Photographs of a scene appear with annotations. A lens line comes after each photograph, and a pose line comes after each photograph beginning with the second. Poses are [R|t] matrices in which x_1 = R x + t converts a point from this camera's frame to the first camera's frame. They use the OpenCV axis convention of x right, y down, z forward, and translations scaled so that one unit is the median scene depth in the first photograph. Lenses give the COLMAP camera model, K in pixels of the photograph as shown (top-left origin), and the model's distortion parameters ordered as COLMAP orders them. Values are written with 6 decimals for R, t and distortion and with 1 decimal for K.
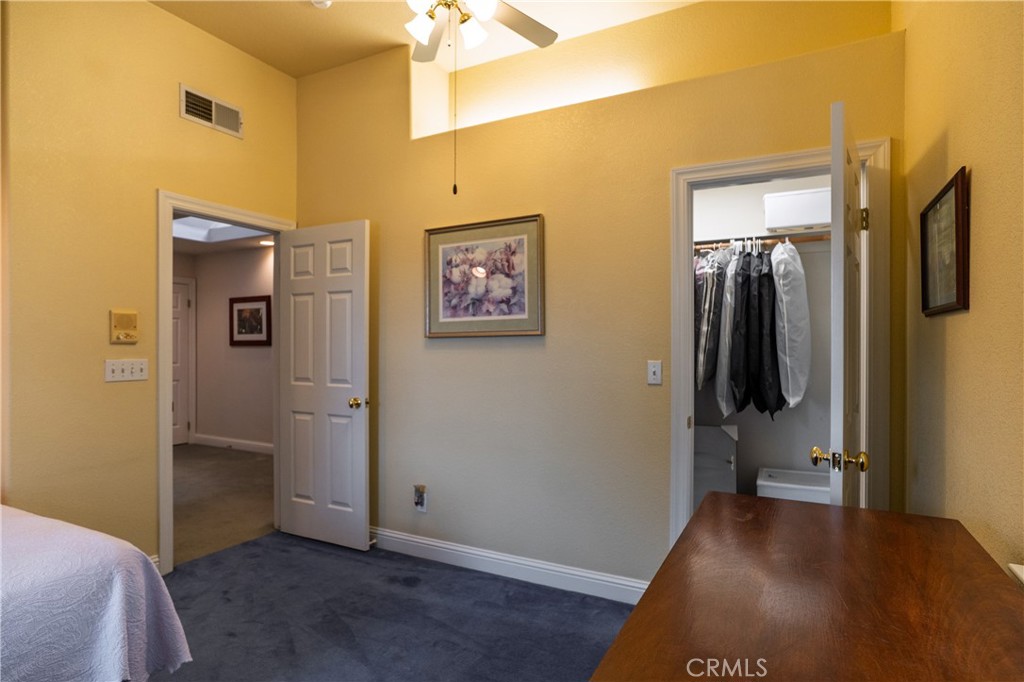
lens RADIAL K [[554.1, 0, 514.3], [0, 554.1, 348.7], [0, 0, 1]] dist [-0.064901, 0.051495]
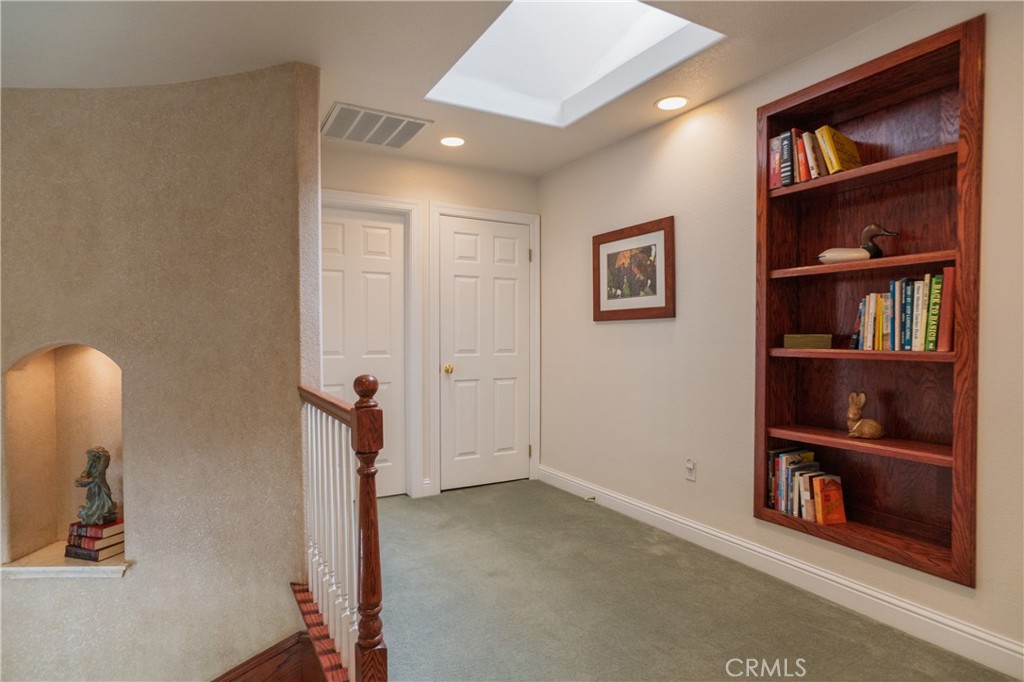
lens RADIAL K [[554.1, 0, 514.3], [0, 554.1, 348.7], [0, 0, 1]] dist [-0.064901, 0.051495]
pose [[0.842419, 0.008312, -0.538759, -0.286218], [-0.000970, 0.999903, 0.013911, 0.015643], [0.538822, -0.011197, 0.842345, 0.481852]]
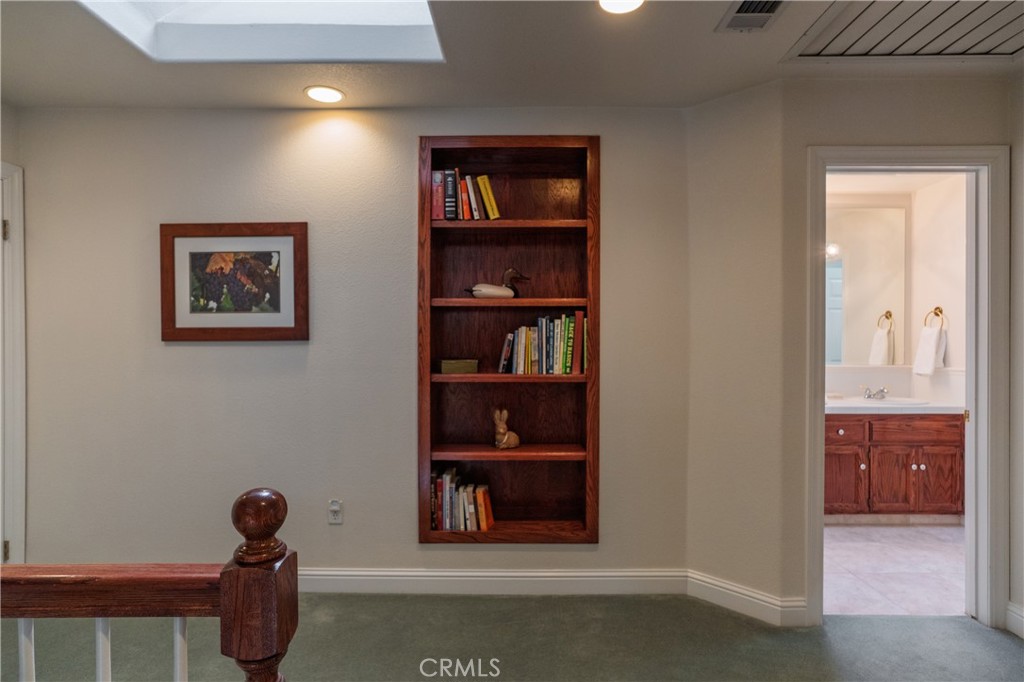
lens RADIAL K [[554.1, 0, 514.3], [0, 554.1, 348.7], [0, 0, 1]] dist [-0.064901, 0.051495]
pose [[0.885213, -0.005862, 0.465148, -0.483367], [0.004746, 0.999982, 0.003571, 0.000357], [-0.465161, -0.000954, 0.885226, 0.525097]]
